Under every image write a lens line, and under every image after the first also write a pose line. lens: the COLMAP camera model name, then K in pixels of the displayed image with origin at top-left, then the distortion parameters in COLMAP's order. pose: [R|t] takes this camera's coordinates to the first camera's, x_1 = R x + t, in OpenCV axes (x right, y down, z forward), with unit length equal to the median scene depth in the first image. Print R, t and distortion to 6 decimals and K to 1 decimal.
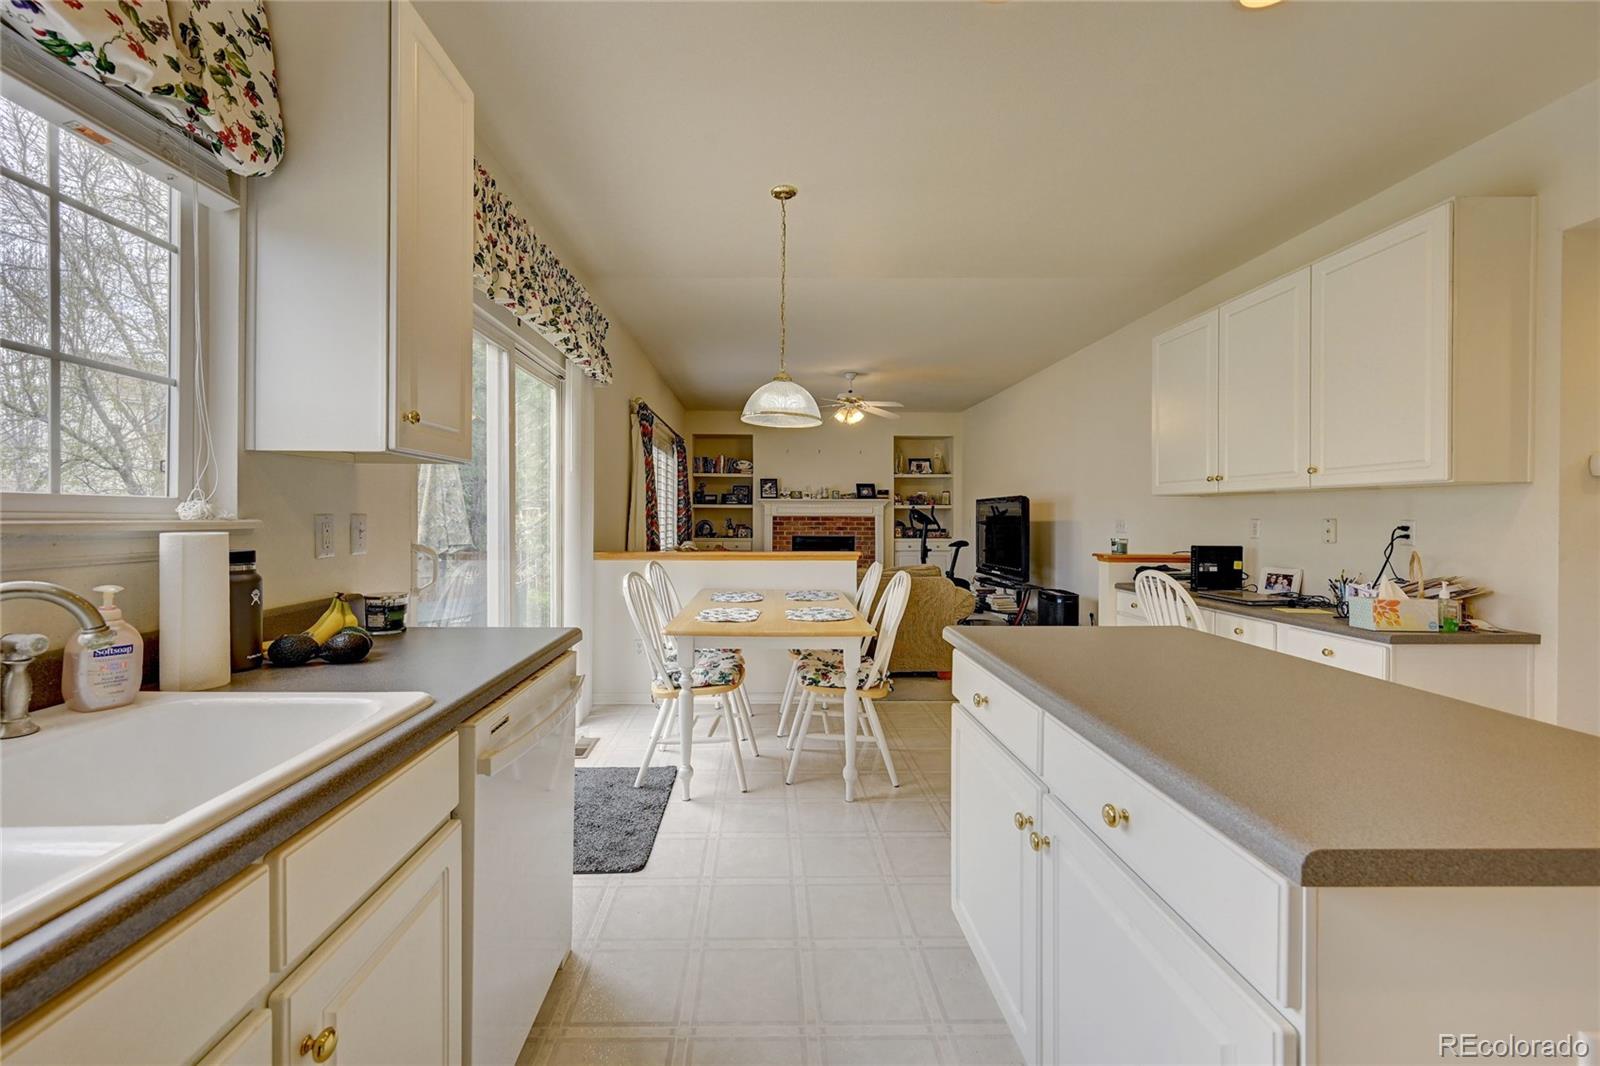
lens RADIAL K [[640.8, 0, 791.2], [0, 640.8, 519.2], [0, 0, 1]] dist [-0.000371, 0.001241]
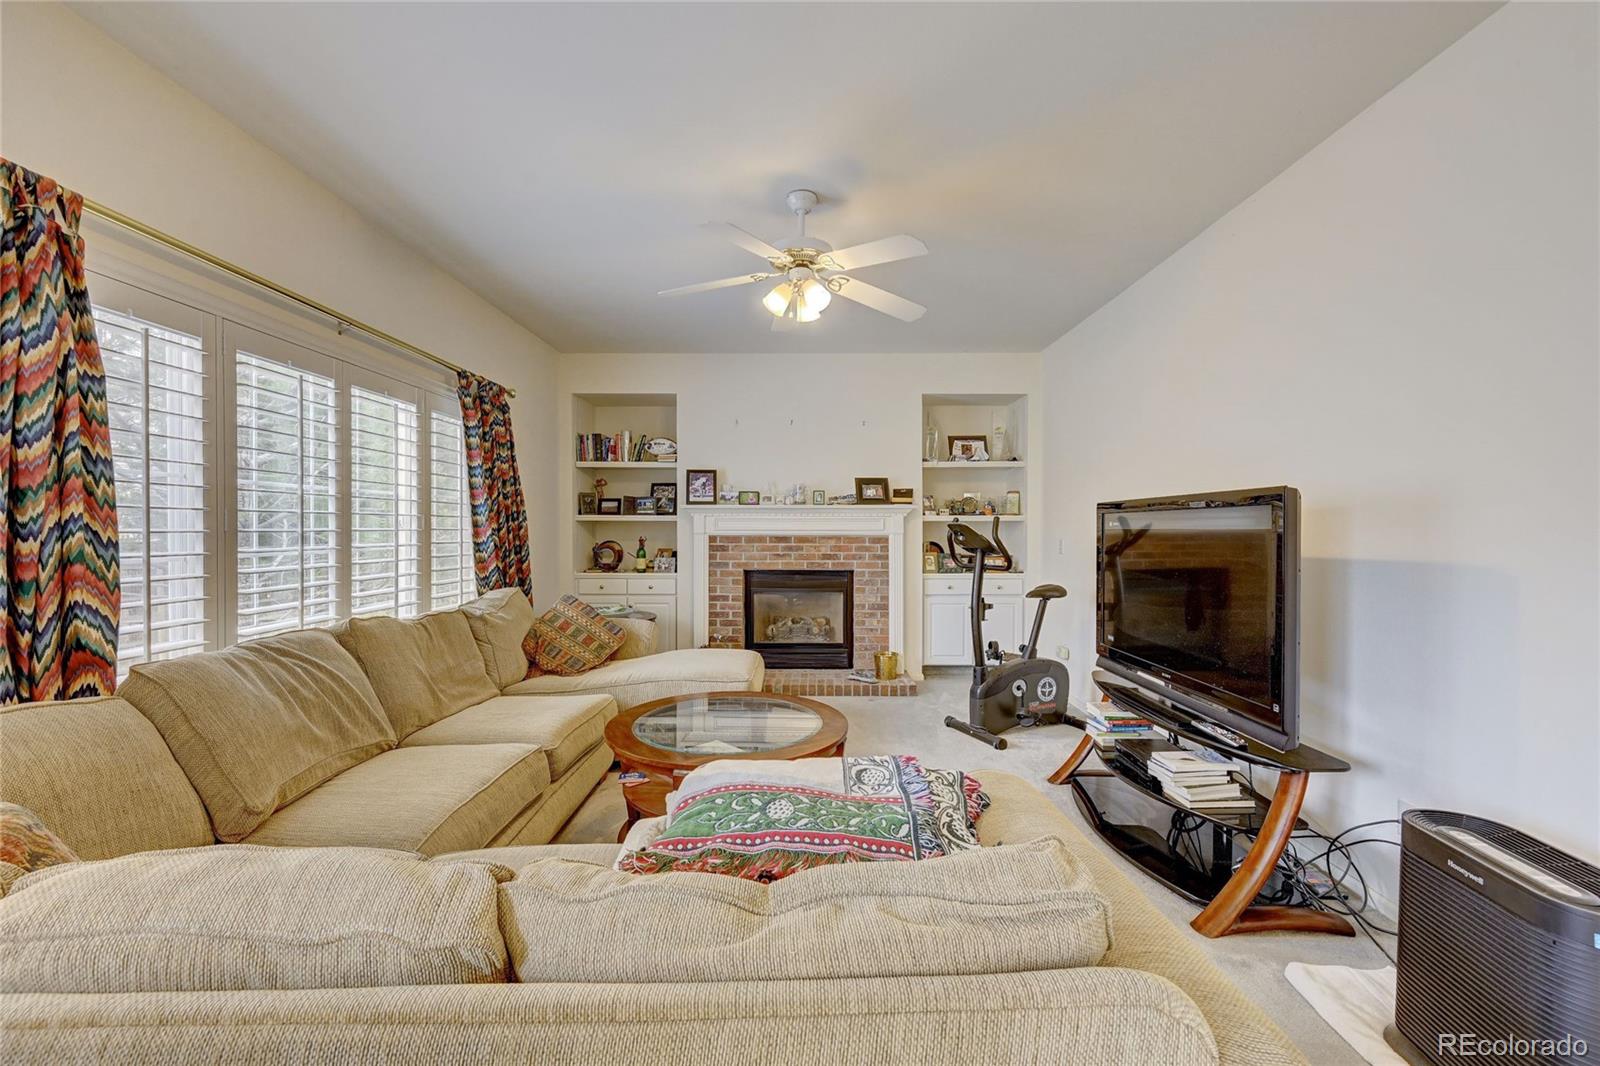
lens RADIAL K [[640.8, 0, 811.9], [0, 640.8, 535.8], [0, 0, 1]] dist [-0.000371, 0.001241]
pose [[0.999308, -0.001896, -0.037143, 0.083722], [0.002221, 0.999960, 0.008699, -0.009218], [0.037125, -0.008776, 0.999272, 0.427916]]
